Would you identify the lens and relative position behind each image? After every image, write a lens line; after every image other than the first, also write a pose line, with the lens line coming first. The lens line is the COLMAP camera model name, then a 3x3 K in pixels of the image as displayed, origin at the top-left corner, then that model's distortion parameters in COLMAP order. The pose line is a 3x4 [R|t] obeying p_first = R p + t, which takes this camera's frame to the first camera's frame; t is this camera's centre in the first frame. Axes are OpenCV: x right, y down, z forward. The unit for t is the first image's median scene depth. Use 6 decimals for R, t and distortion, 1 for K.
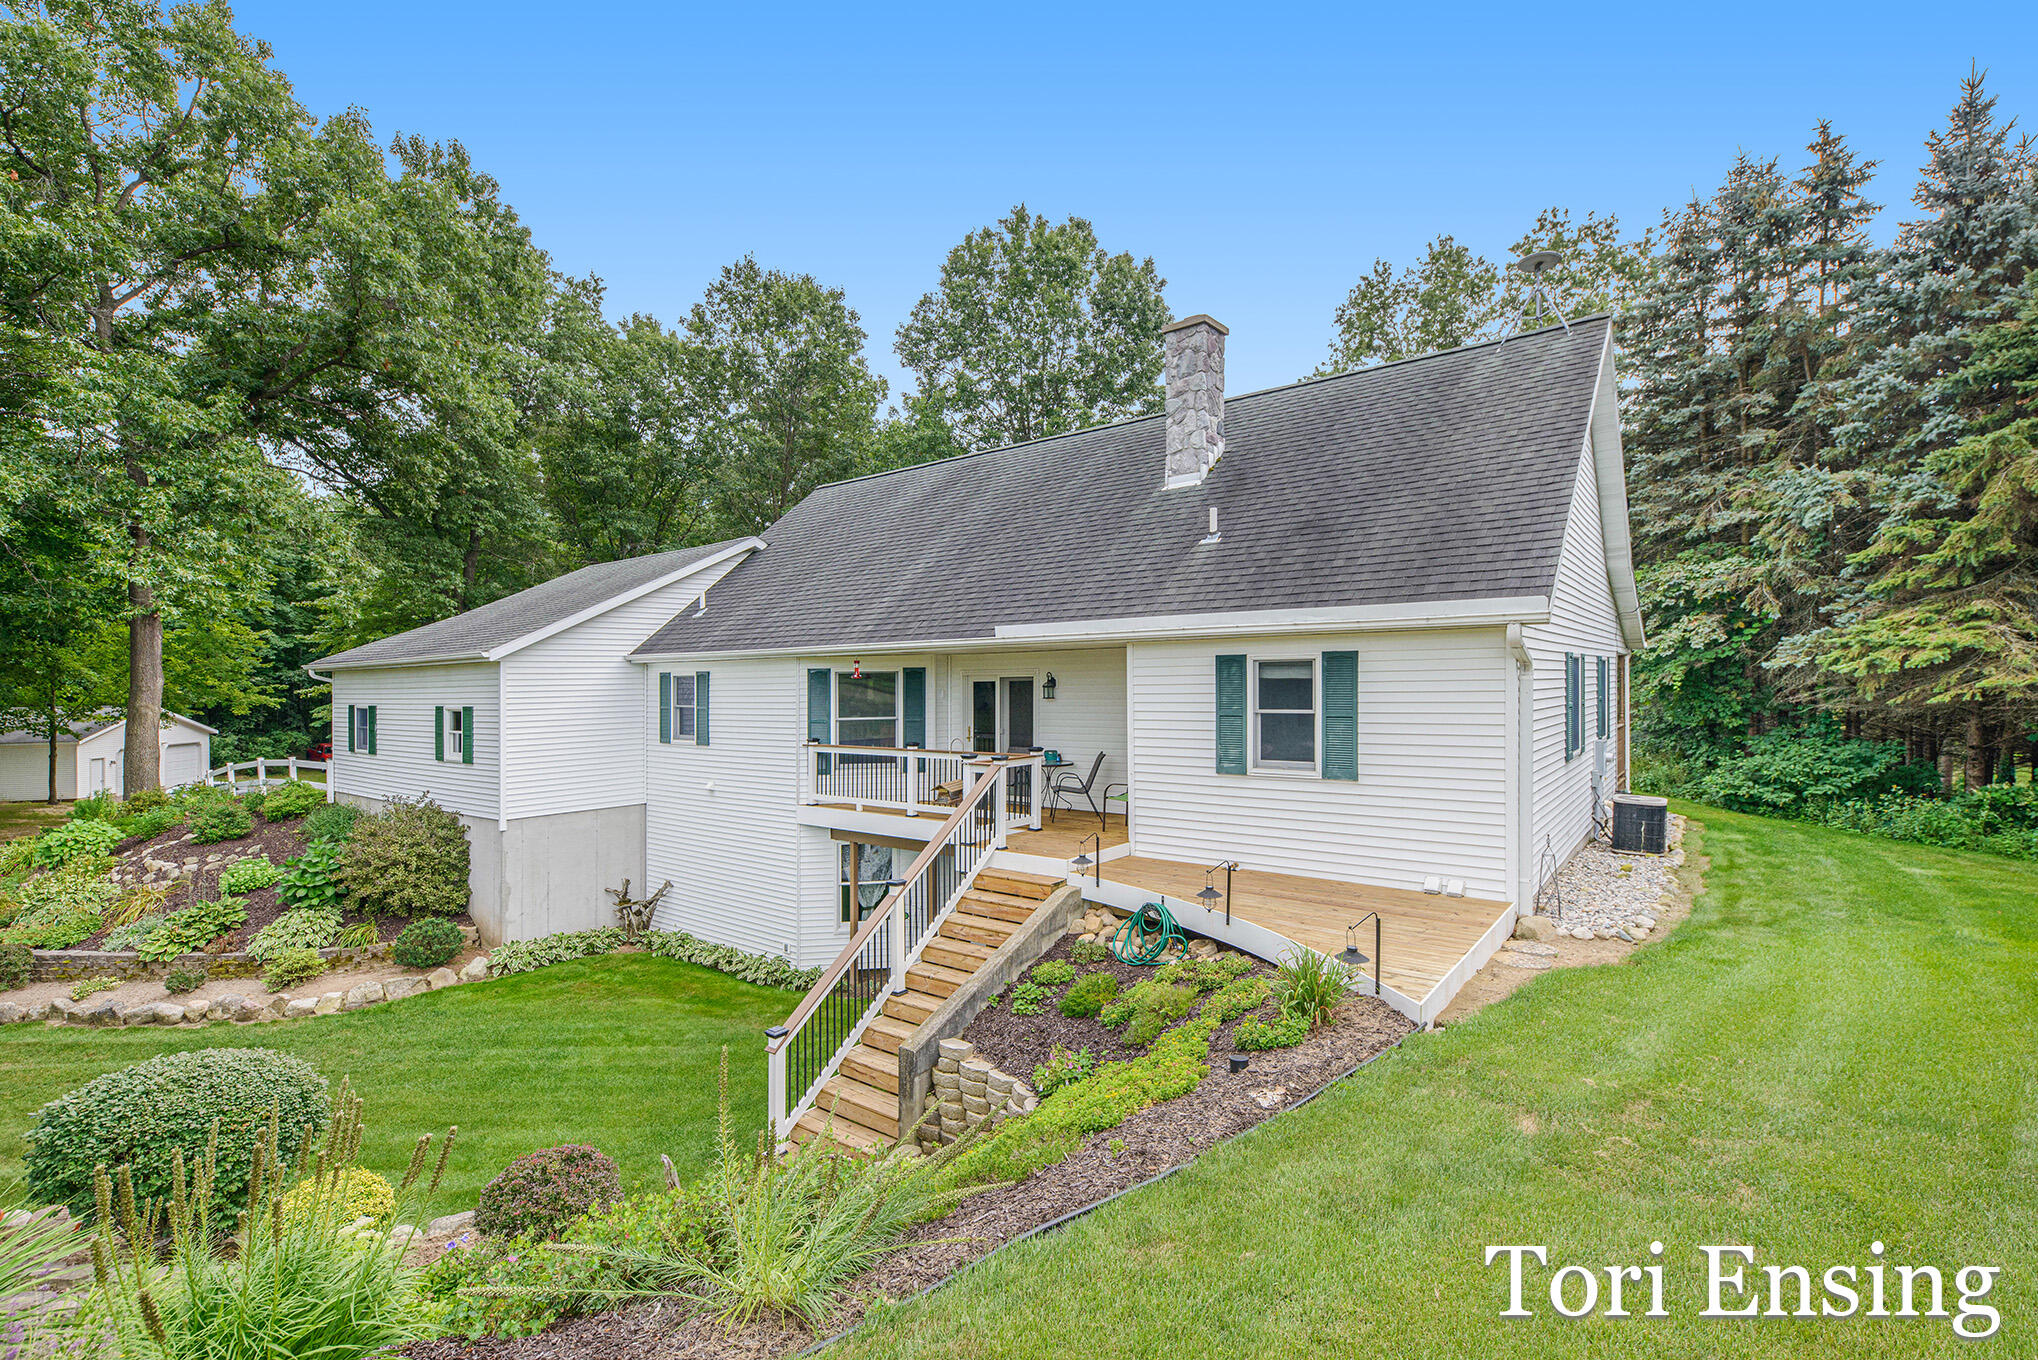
lens RADIAL K [[941.1, 0, 1017.0], [0, 941.1, 684.9], [0, 0, 1]] dist [-0.000563, 0.000005]
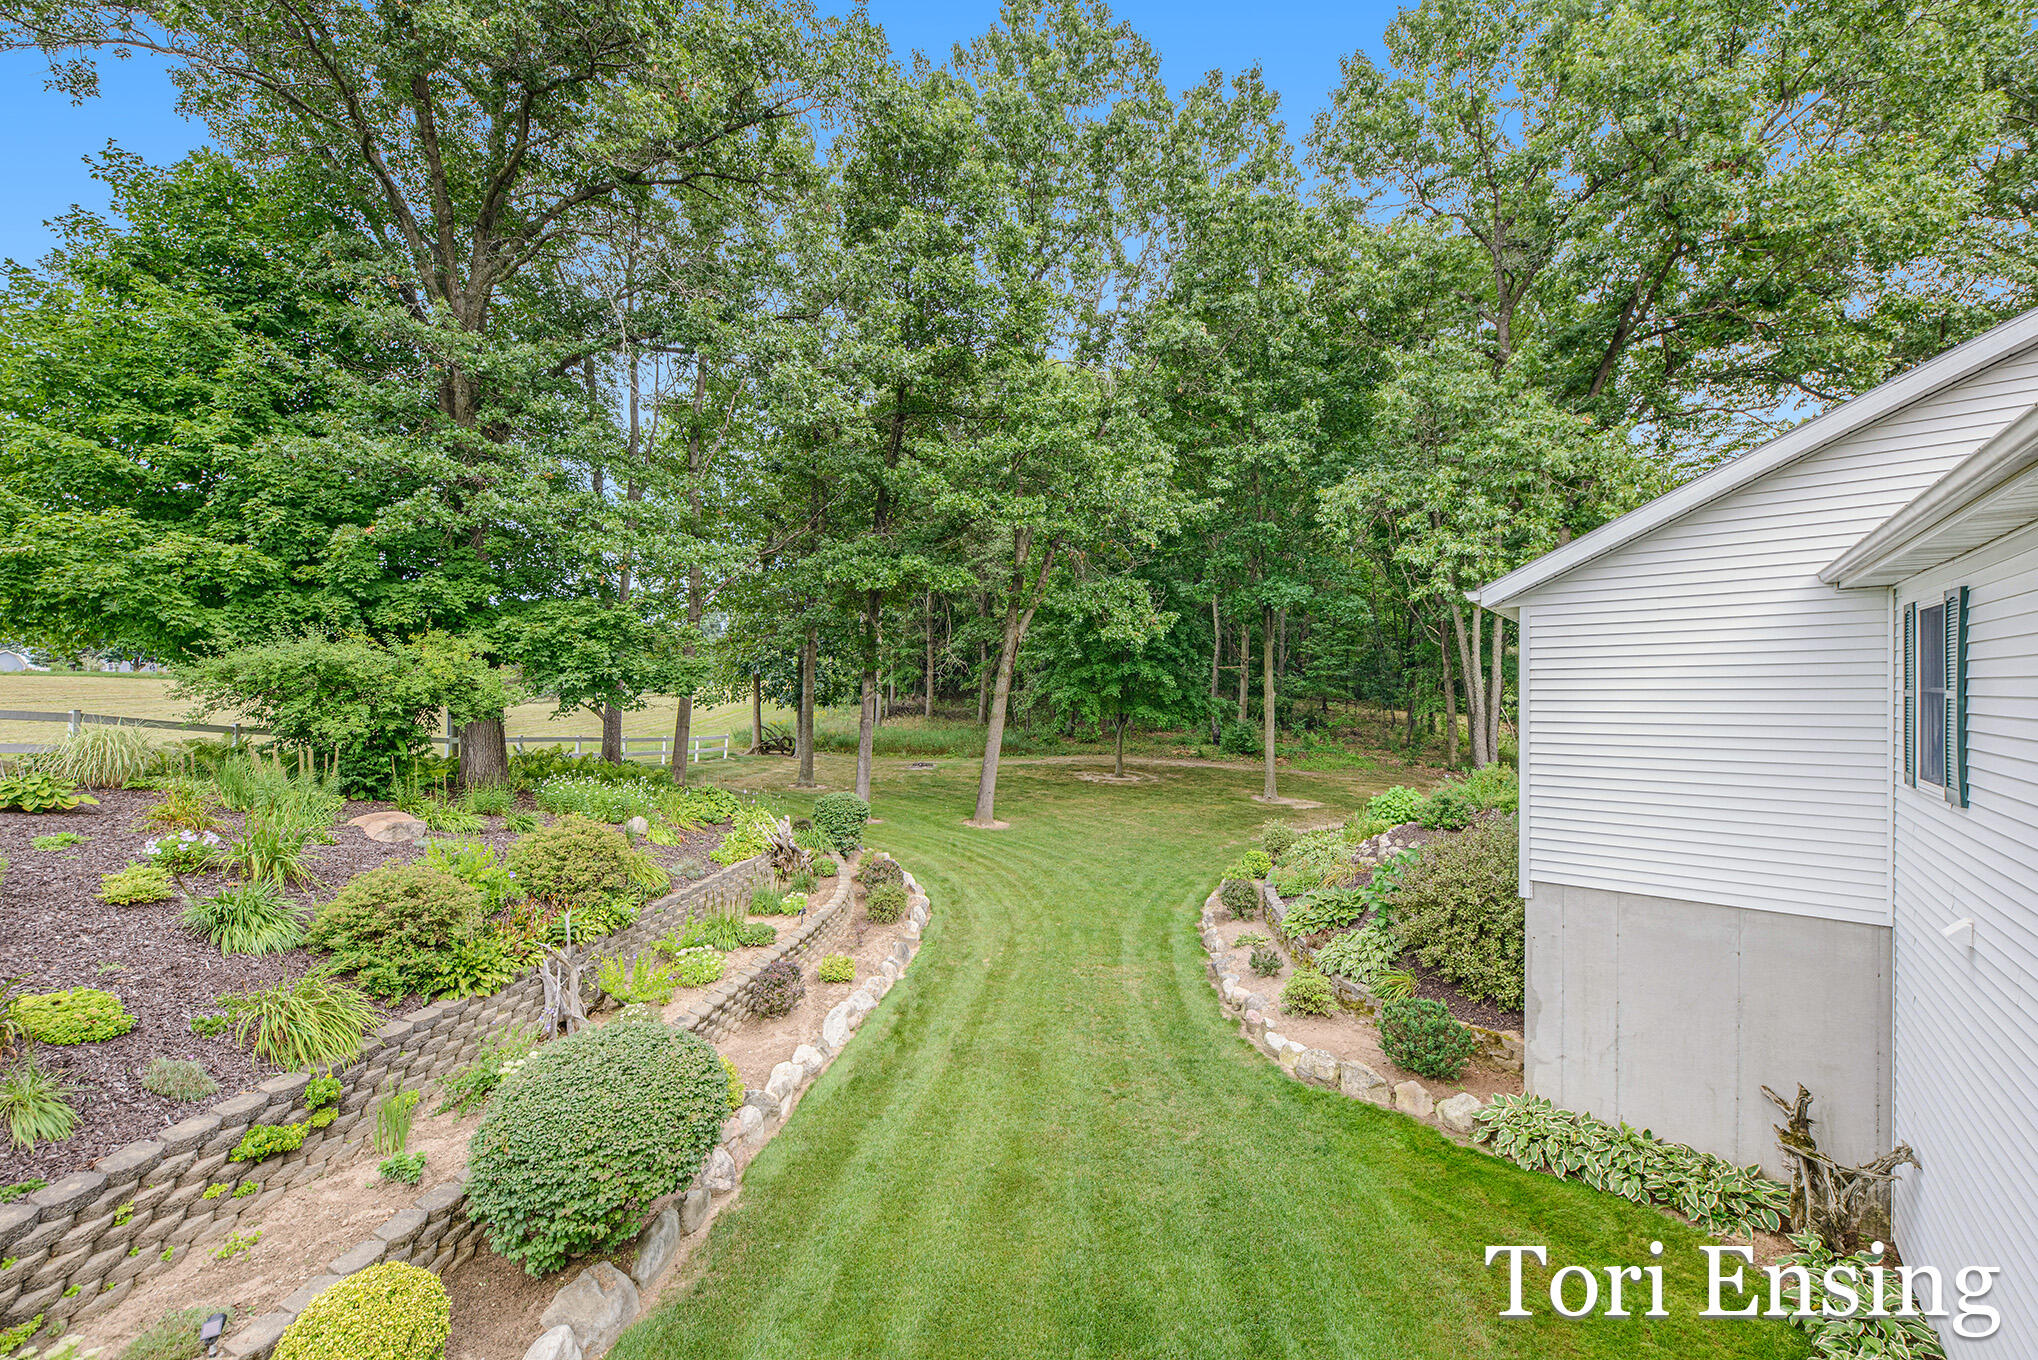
lens RADIAL K [[815.1, 0, 1017.4], [0, 815.1, 684.7], [0, 0, 1]] dist [-0.001665, -0.000238]
pose [[-0.025381, 0.005286, -0.999664, -0.041577], [0.004036, 0.999978, 0.005185, 0.021277], [0.999670, -0.003903, -0.025401, 0.734270]]
